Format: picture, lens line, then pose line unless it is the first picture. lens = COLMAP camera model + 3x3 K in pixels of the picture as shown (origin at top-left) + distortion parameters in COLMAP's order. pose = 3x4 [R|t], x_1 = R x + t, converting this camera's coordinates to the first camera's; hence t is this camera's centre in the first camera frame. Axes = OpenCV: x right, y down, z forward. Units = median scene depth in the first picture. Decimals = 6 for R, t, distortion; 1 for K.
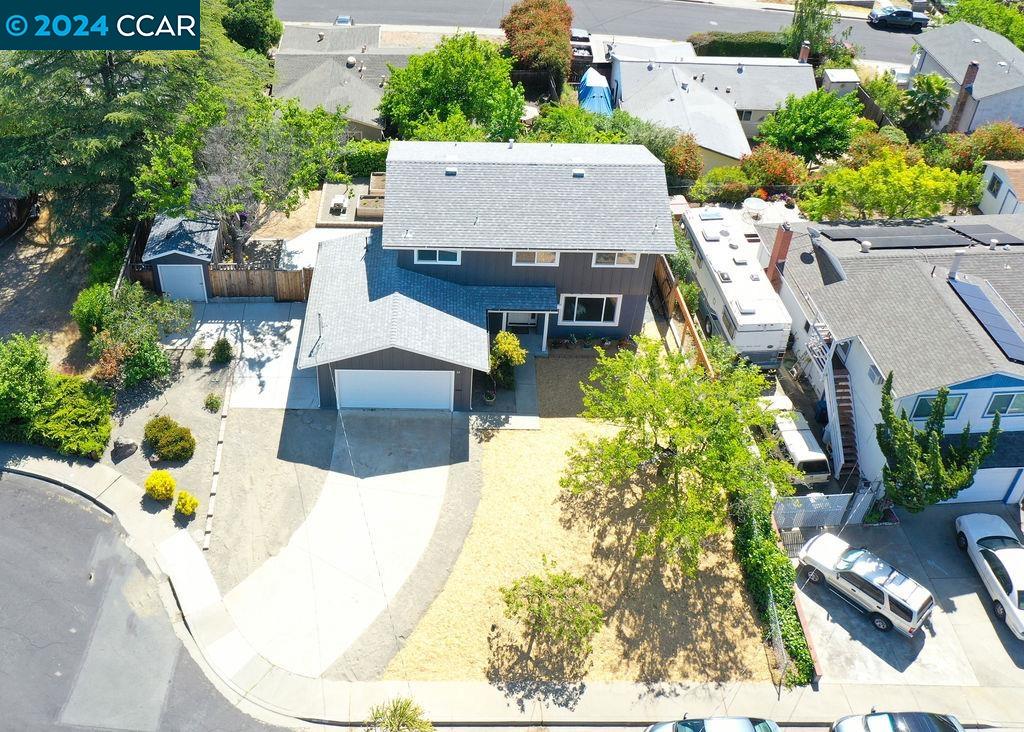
lens RADIAL K [[995.7, 0, 431.9], [0, 995.7, 304.7], [0, 0, 1]] dist [0.006788, 0.000000]
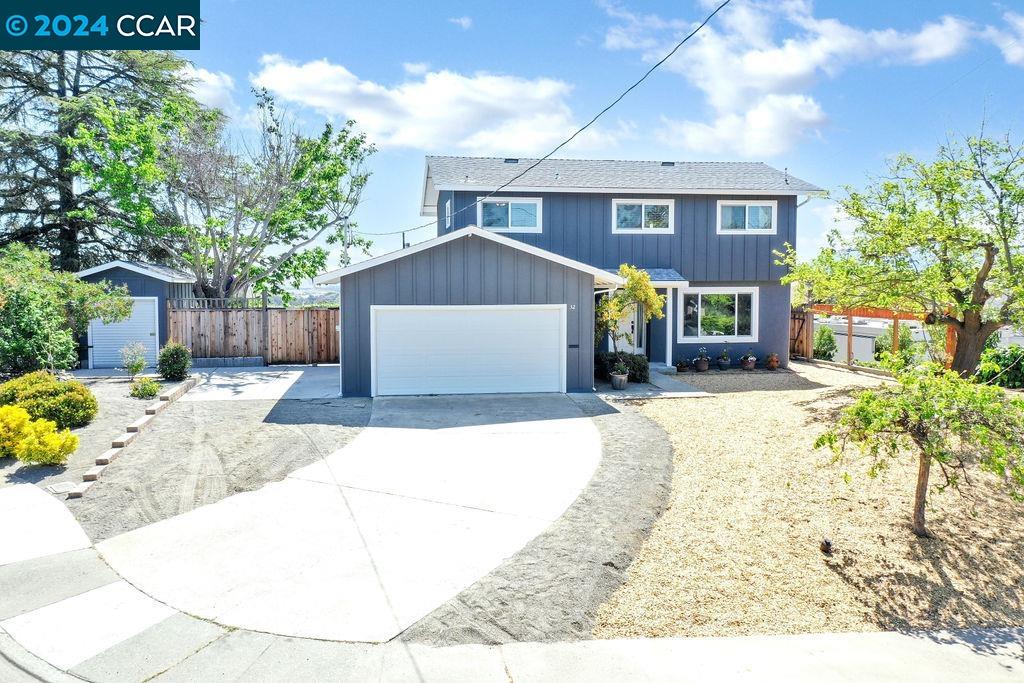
lens RADIAL K [[798.1, 0, 508.5], [0, 798.1, 336.5], [0, 0, 1]] dist [0.005015, 0.007233]
pose [[0.986864, -0.021030, 0.160176, -0.095200], [0.107606, 0.825100, -0.554645, 0.362586], [-0.120497, 0.564595, 0.816525, 0.624207]]
